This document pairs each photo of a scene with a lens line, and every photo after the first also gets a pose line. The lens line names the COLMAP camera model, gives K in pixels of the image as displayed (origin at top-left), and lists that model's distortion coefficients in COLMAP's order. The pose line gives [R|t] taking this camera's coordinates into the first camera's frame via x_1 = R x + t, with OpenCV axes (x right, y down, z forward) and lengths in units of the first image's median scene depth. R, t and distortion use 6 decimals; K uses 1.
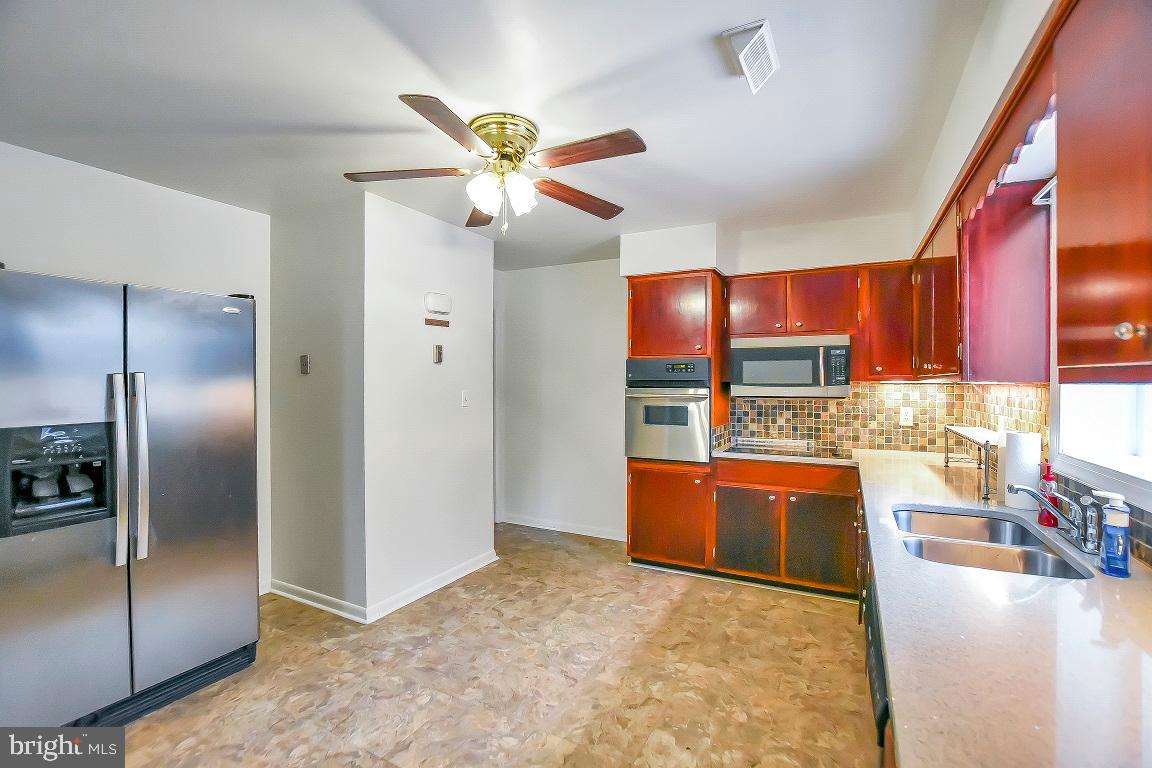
lens RADIAL K [[512.4, 0, 577.0], [0, 512.4, 378.0], [0, 0, 1]] dist [-0.027709, -0.000054]
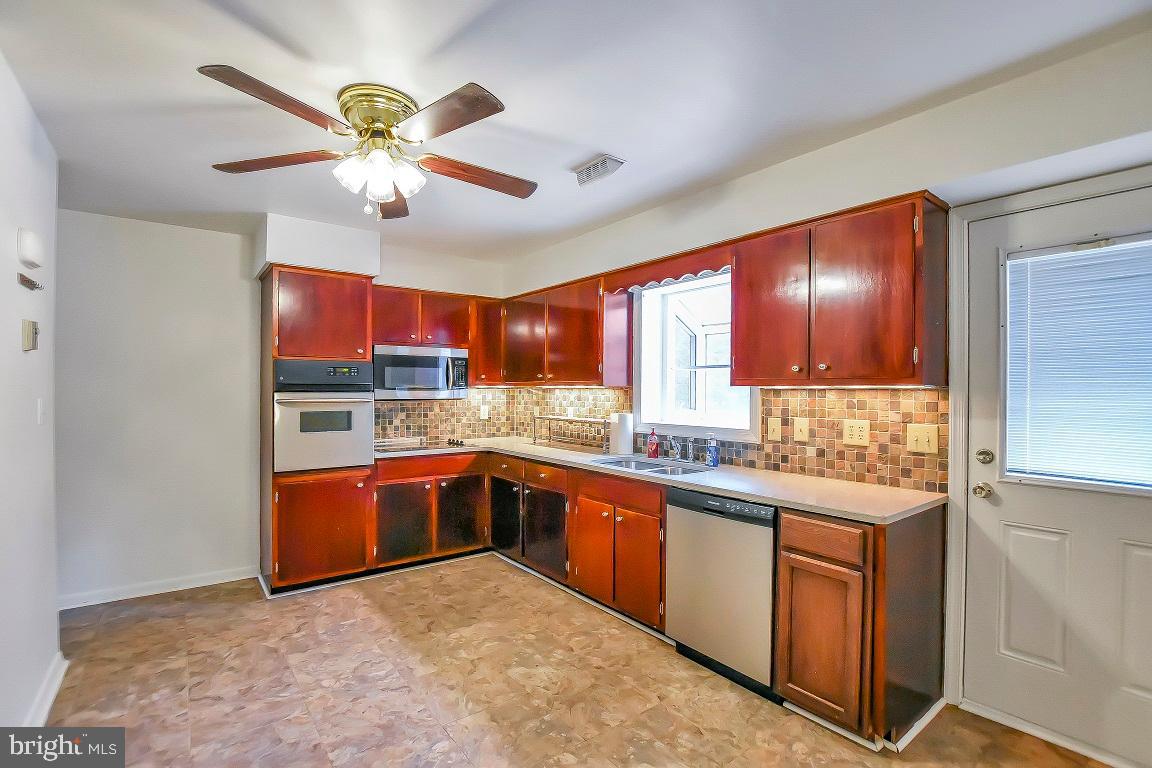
lens RADIAL K [[526.4, 0, 576.6], [0, 526.4, 387.9], [0, 0, 1]] dist [-0.027571, -0.000280]
pose [[0.426417, 0.001619, 0.904525, -0.530180], [-0.008125, 0.999965, 0.002041, 0.006147], [-0.904490, -0.008220, 0.426416, 0.184993]]
